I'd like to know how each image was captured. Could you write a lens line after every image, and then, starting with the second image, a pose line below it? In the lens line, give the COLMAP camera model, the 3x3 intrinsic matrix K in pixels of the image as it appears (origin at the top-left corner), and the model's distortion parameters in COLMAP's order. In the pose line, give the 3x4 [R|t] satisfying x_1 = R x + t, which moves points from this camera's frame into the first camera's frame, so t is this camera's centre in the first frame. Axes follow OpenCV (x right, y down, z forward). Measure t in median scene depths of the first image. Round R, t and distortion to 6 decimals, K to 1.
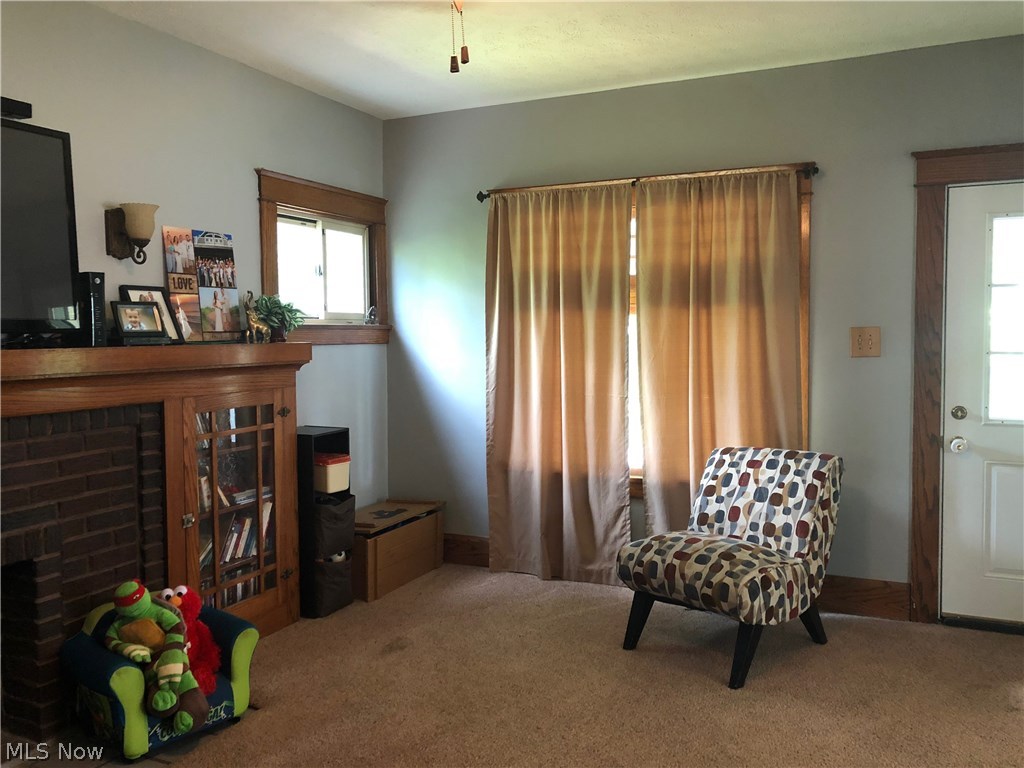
lens RADIAL K [[846.9, 0, 516.2], [0, 846.9, 377.7], [0, 0, 1]] dist [0.027809, -0.009382]
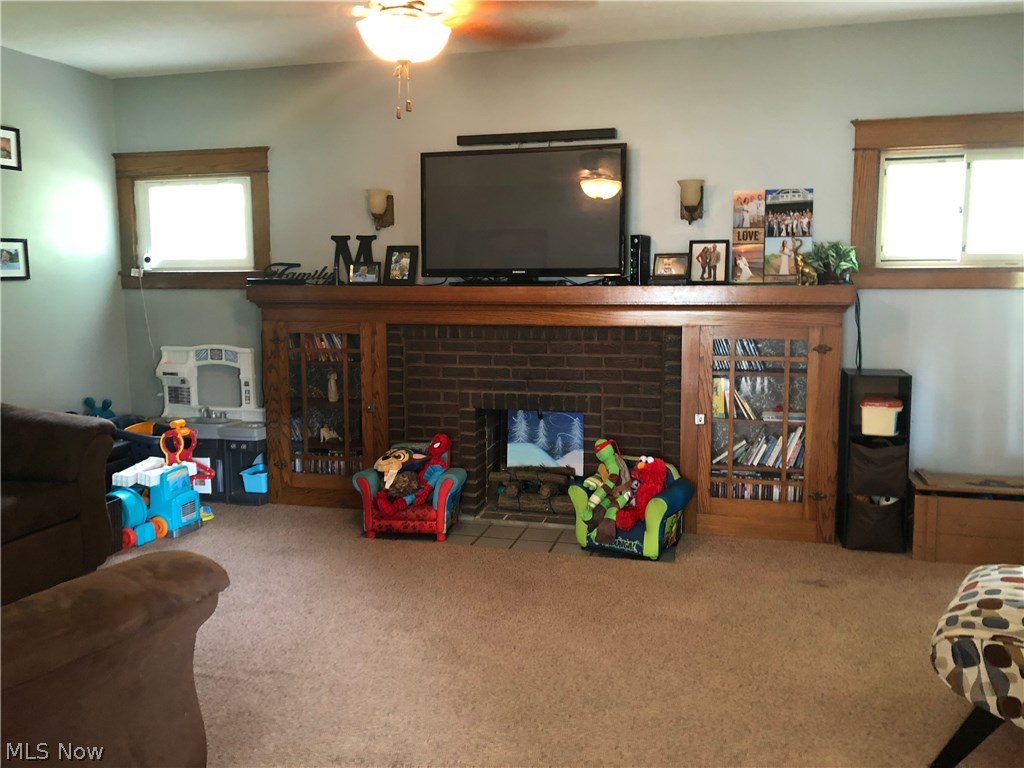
lens RADIAL K [[846.9, 0, 513.1], [0, 846.9, 375.0], [0, 0, 1]] dist [0.027809, -0.009382]
pose [[0.165539, 0.122372, -0.978582, 0.760087], [-0.052753, 0.991950, 0.115120, -0.032363], [0.984791, 0.032566, 0.170661, 0.438890]]
